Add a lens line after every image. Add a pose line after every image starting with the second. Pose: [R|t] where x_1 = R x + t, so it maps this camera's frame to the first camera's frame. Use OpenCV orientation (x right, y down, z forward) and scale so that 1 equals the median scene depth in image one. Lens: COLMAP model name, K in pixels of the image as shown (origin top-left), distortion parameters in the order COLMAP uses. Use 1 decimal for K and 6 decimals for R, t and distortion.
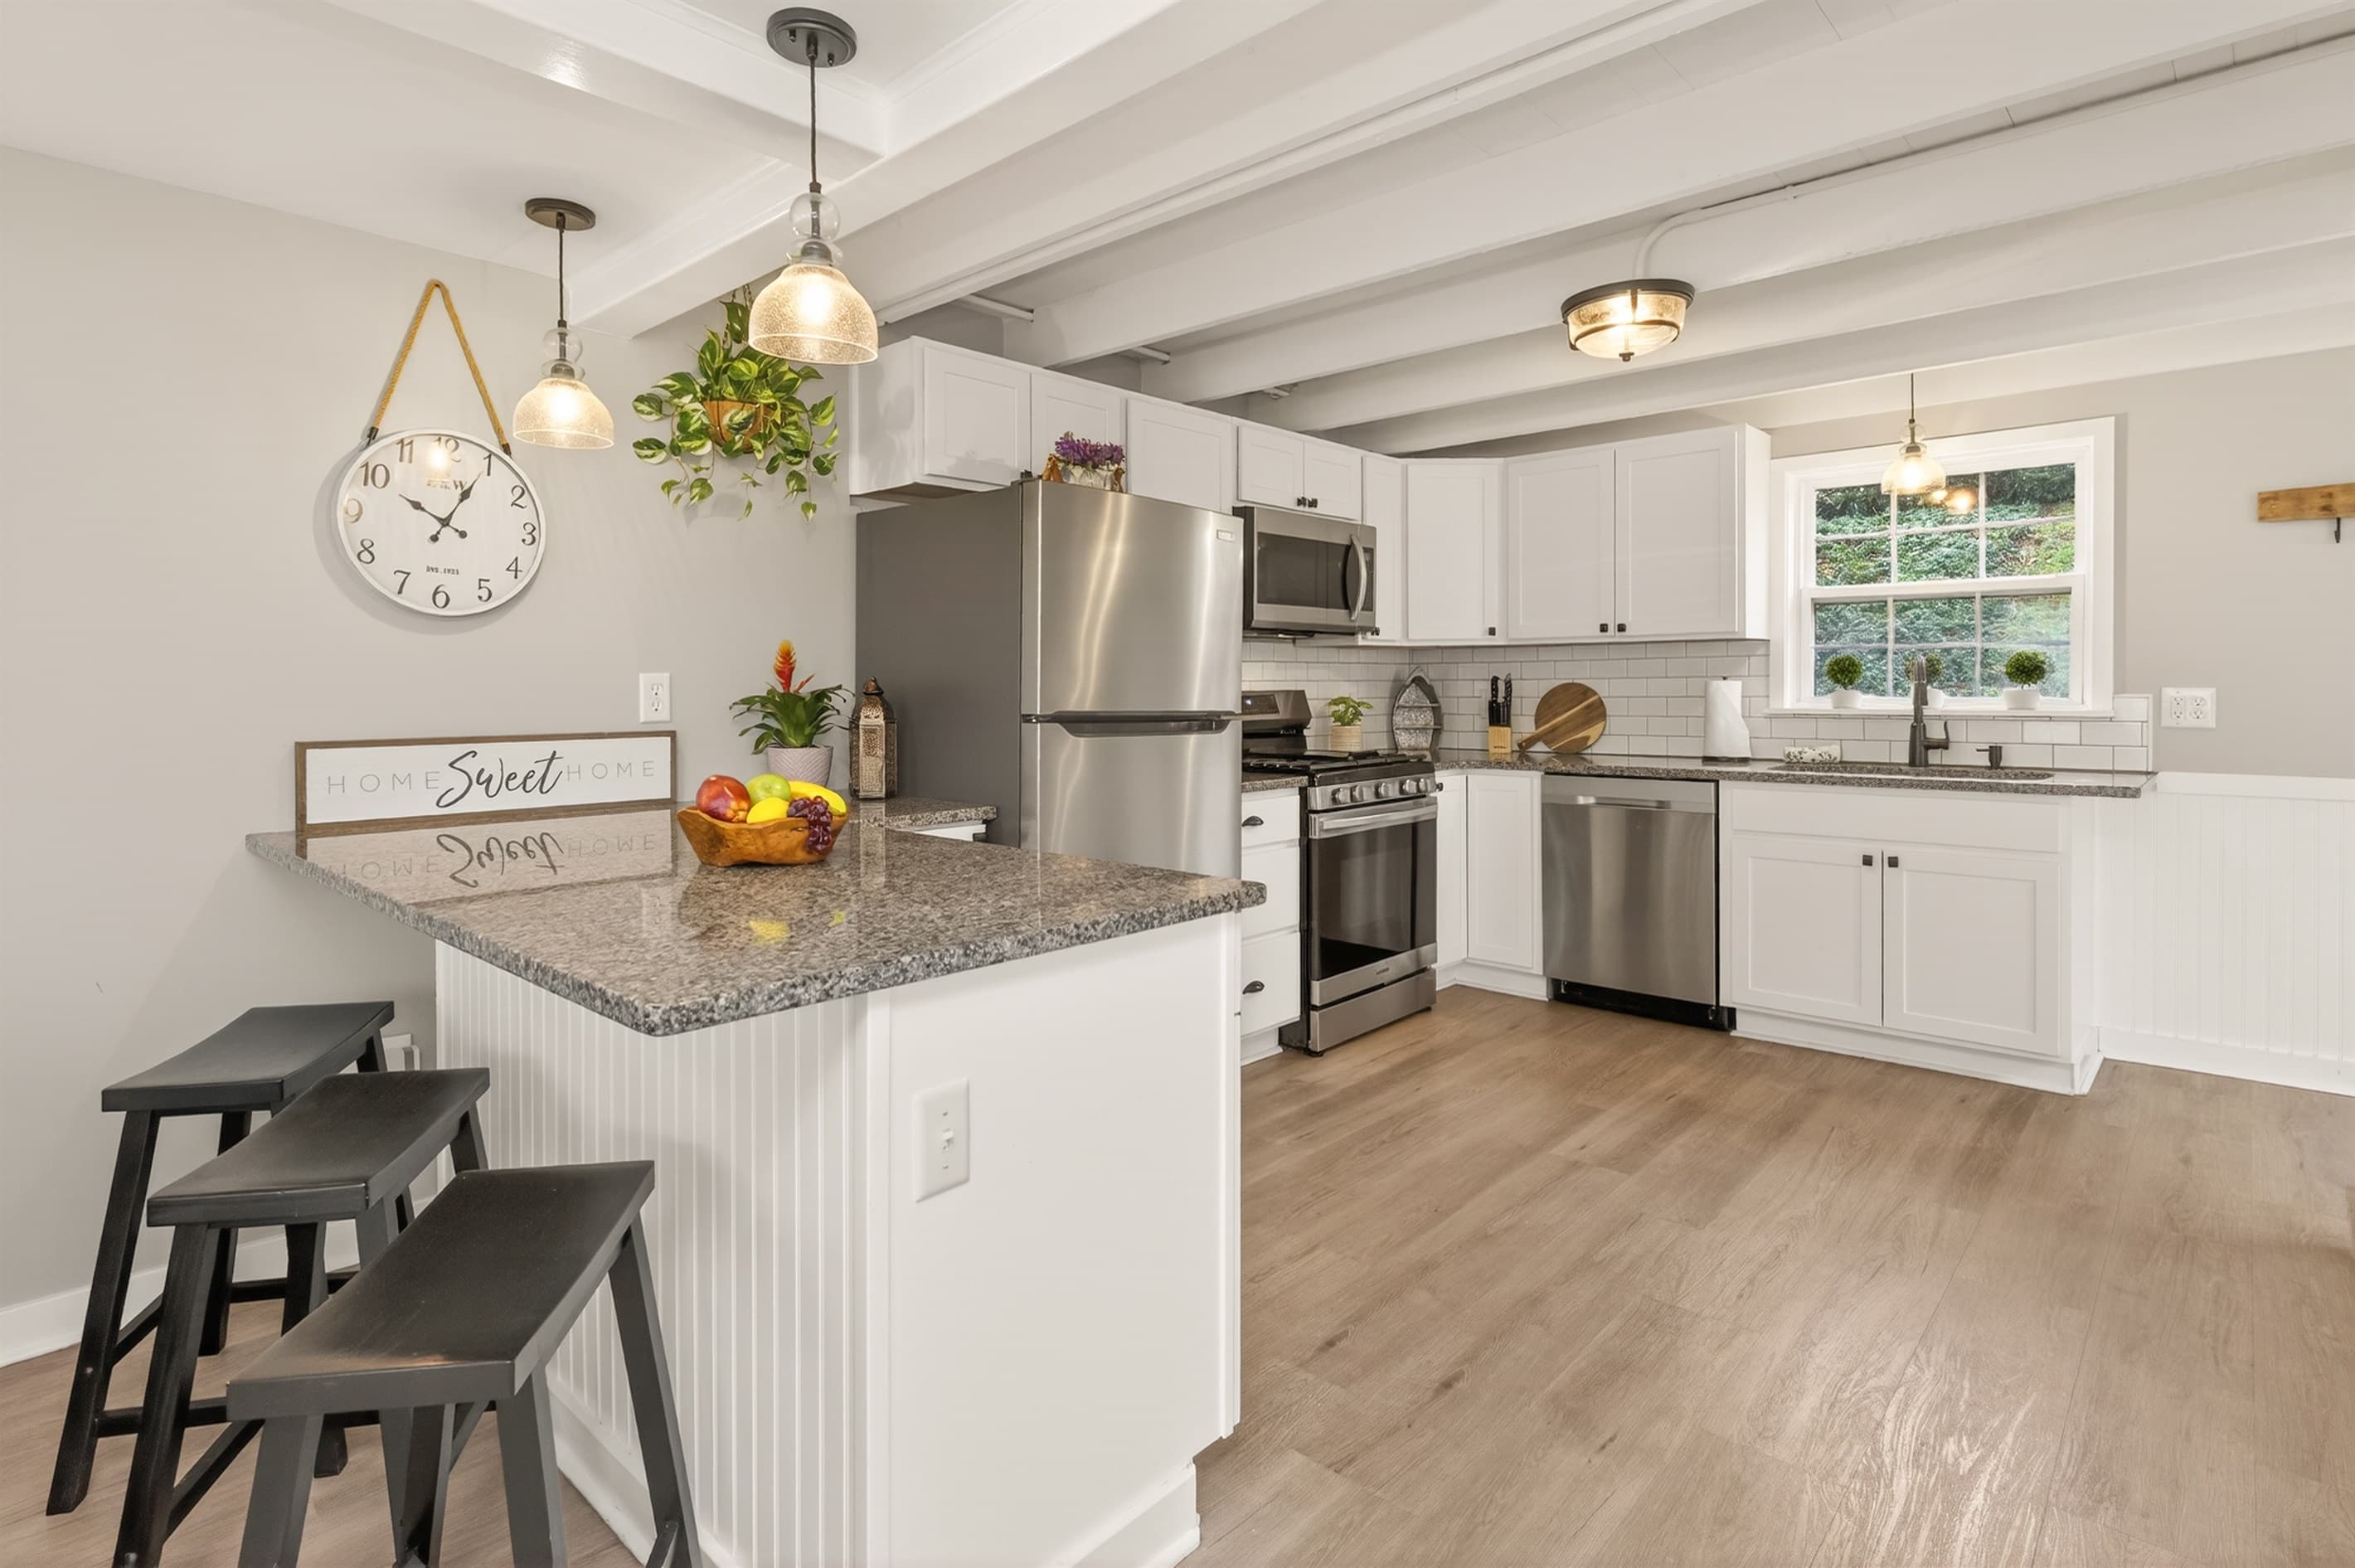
lens RADIAL K [[1186.9, 0, 1135.7], [0, 1186.9, 699.4], [0, 0, 1]] dist [-0.000217, -0.001158]
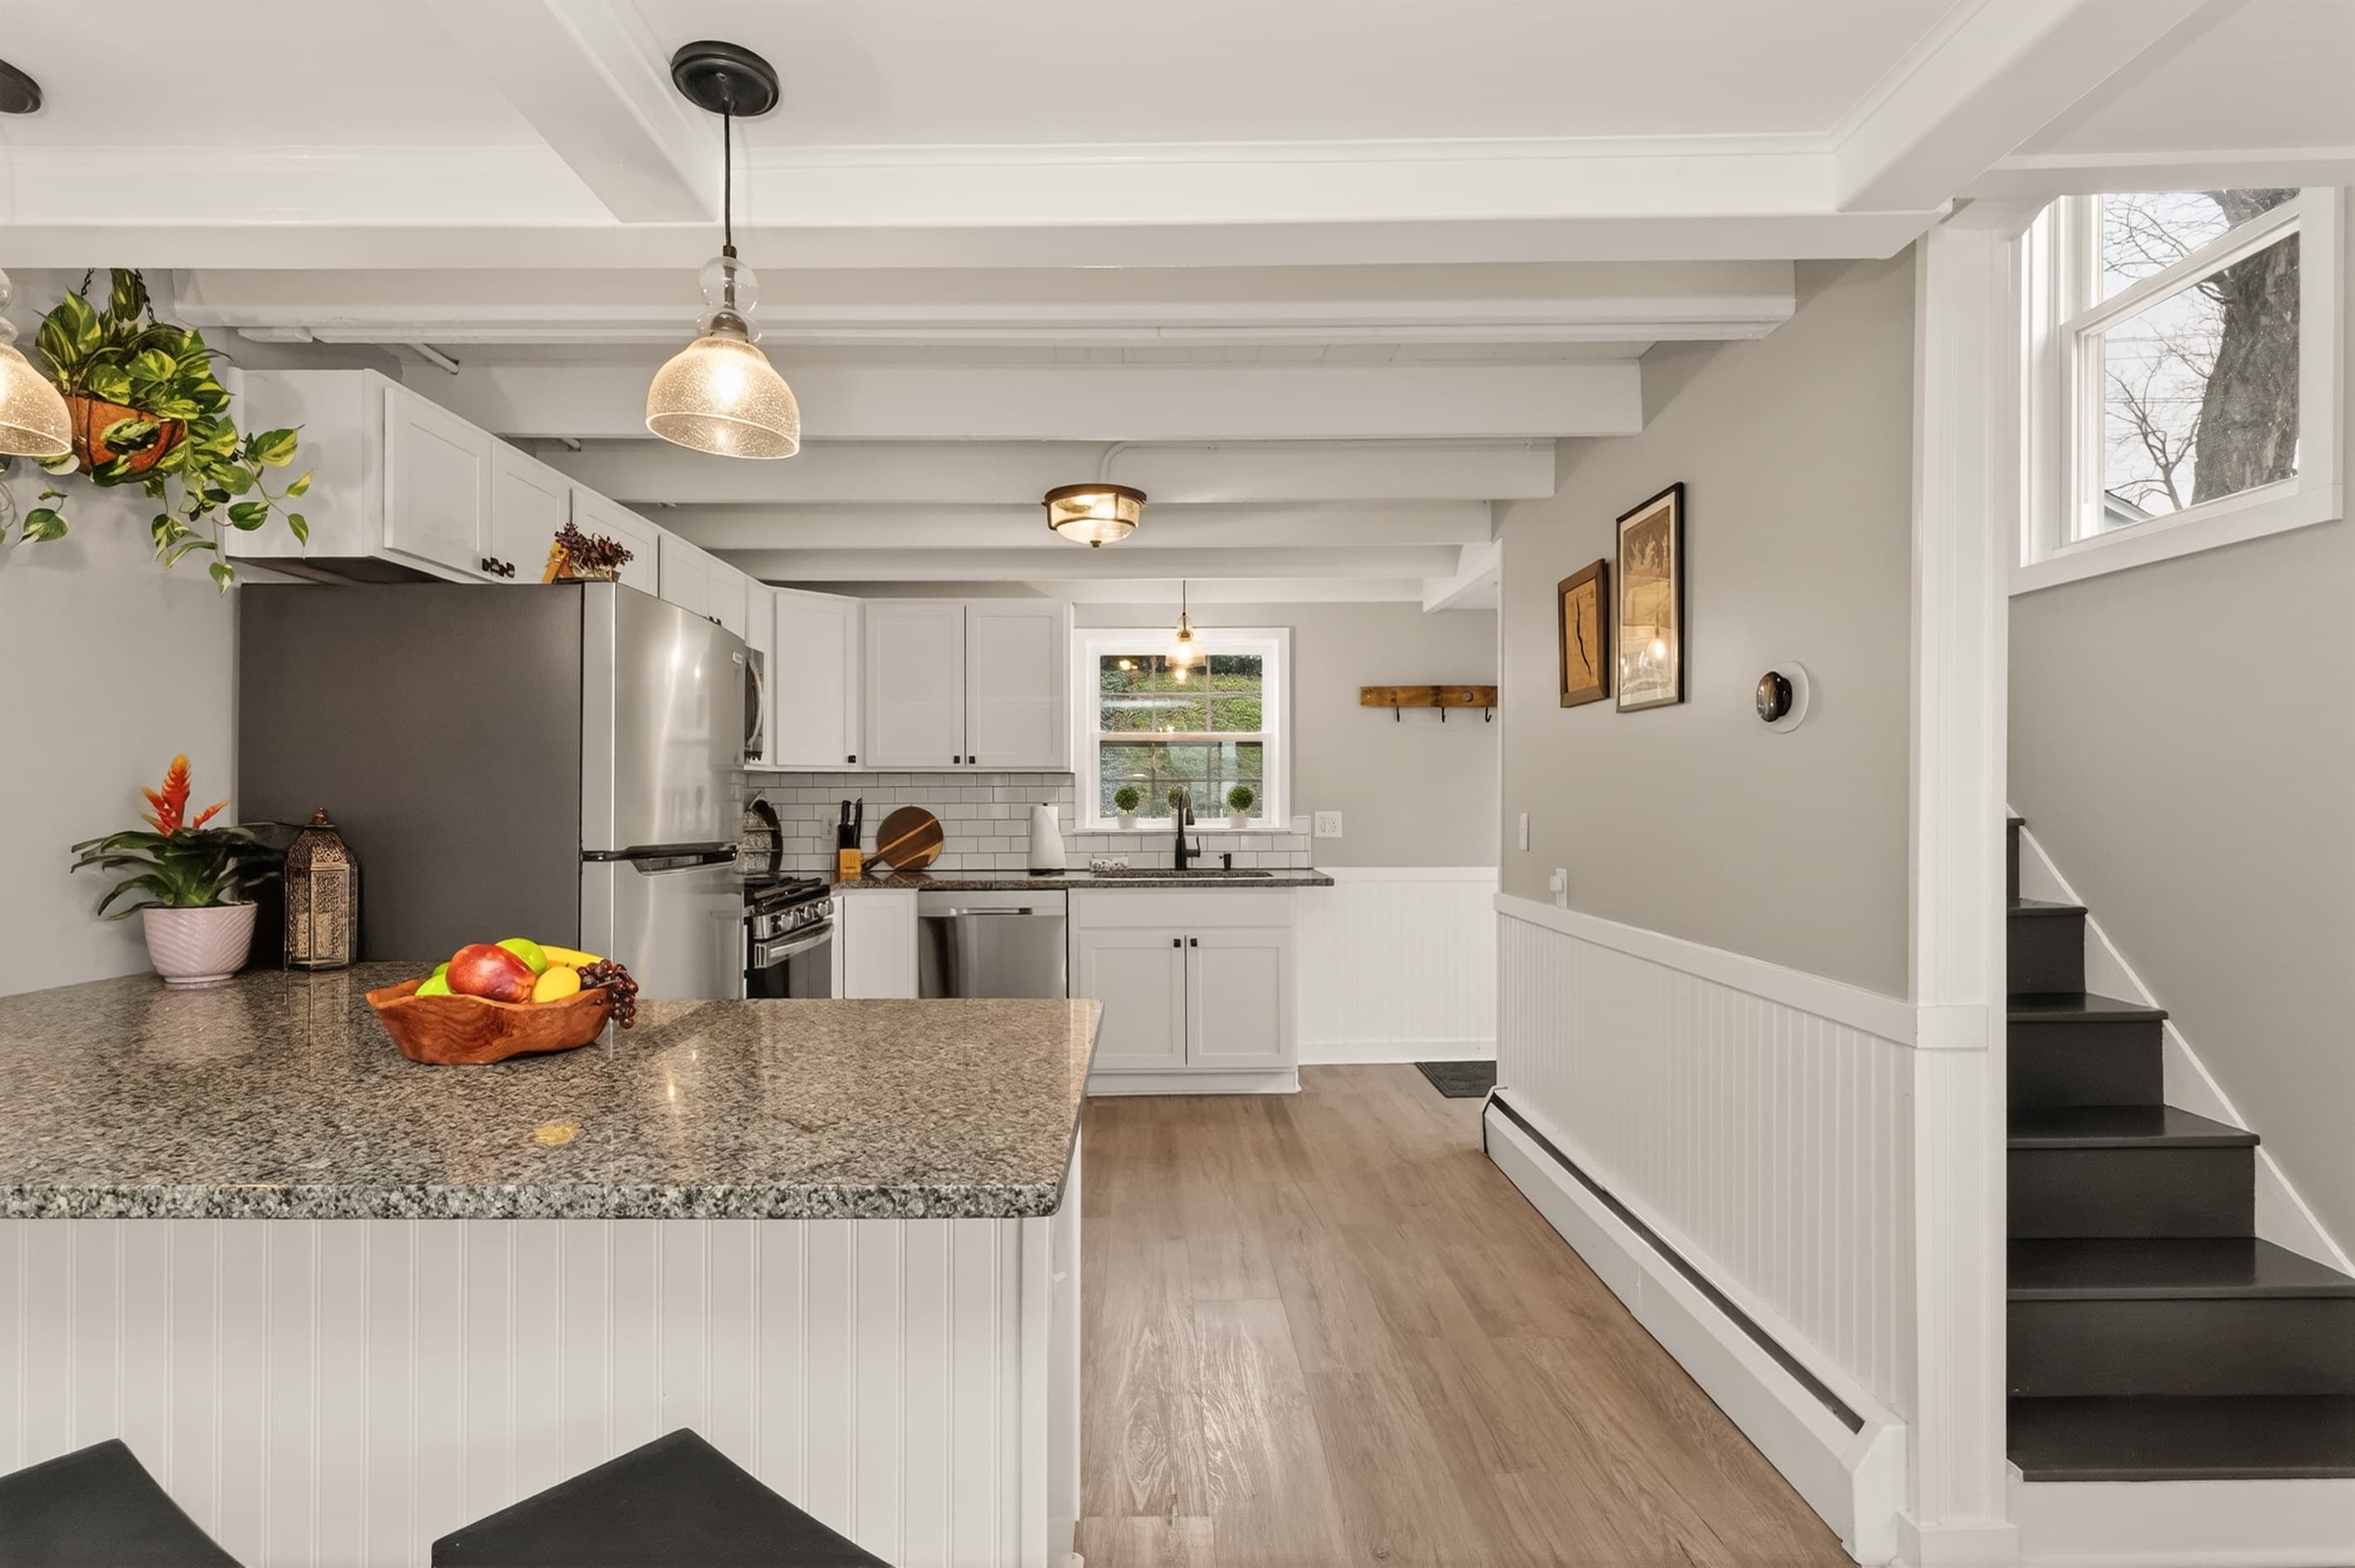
lens RADIAL K [[1153.2, 0, 1166.7], [0, 1153.2, 794.2], [0, 0, 1]] dist [-0.005234, -0.002827]
pose [[0.716239, 0.006257, 0.697827, -0.309000], [0.007451, 0.999834, -0.016613, -0.009647], [-0.697815, 0.017098, 0.716074, 0.091346]]
